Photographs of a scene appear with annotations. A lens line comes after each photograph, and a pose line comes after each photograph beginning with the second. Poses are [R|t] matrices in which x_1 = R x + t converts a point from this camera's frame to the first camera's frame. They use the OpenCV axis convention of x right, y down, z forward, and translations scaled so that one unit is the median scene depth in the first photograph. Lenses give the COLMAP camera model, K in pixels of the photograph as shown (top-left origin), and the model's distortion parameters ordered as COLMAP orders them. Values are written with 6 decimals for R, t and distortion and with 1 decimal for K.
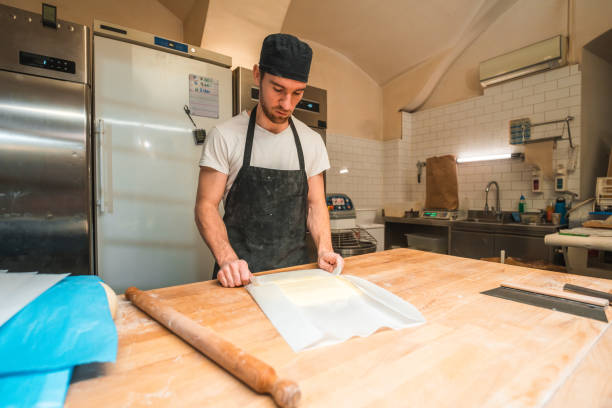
lens RADIAL K [[309.9, 0, 306.6], [0, 309.9, 204.3], [0, 0, 1]] dist [-0.003116, 0.002500]
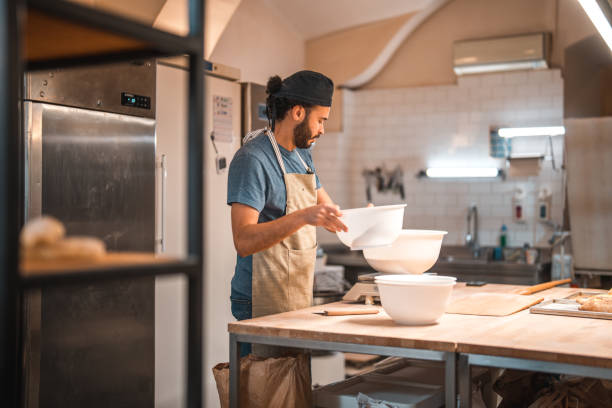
lens RADIAL K [[877.1, 0, 304.4], [0, 877.1, 204.2], [0, 0, 1]] dist [0.045659, 0.000000]
pose [[0.908830, 0.011914, 0.416997, -0.873759], [-0.001628, 0.999686, -0.025014, -0.033527], [-0.417164, 0.022055, 0.908563, -1.021381]]
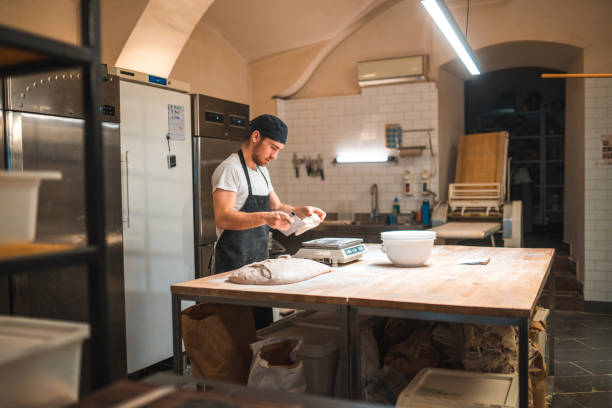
lens RADIAL K [[628.2, 0, 307.7], [0, 628.2, 204.3], [0, 0, 1]] dist [0.007423, 0.000000]
pose [[0.876527, -0.025306, 0.480688, -0.772589], [0.022945, 0.999679, 0.010789, -0.047404], [-0.480806, 0.001572, 0.876825, -0.940337]]
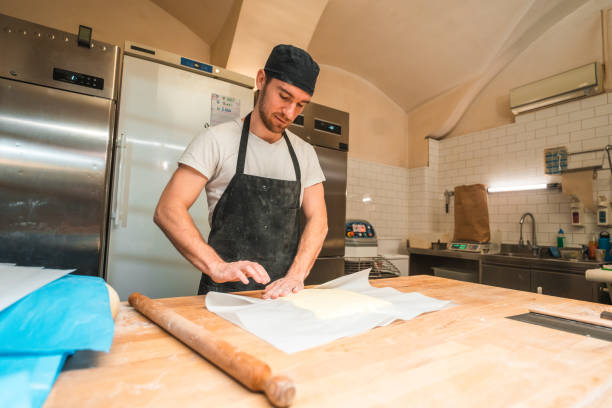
lens RADIAL K [[325.9, 0, 312.5], [0, 325.9, 204.1], [0, 0, 1]] dist [-0.003076, 0.002858]
pose [[0.998211, 0.030329, -0.051533, 0.010326], [-0.035180, 0.994758, -0.096013, 0.022028], [0.048351, 0.097655, 0.994045, -0.004929]]
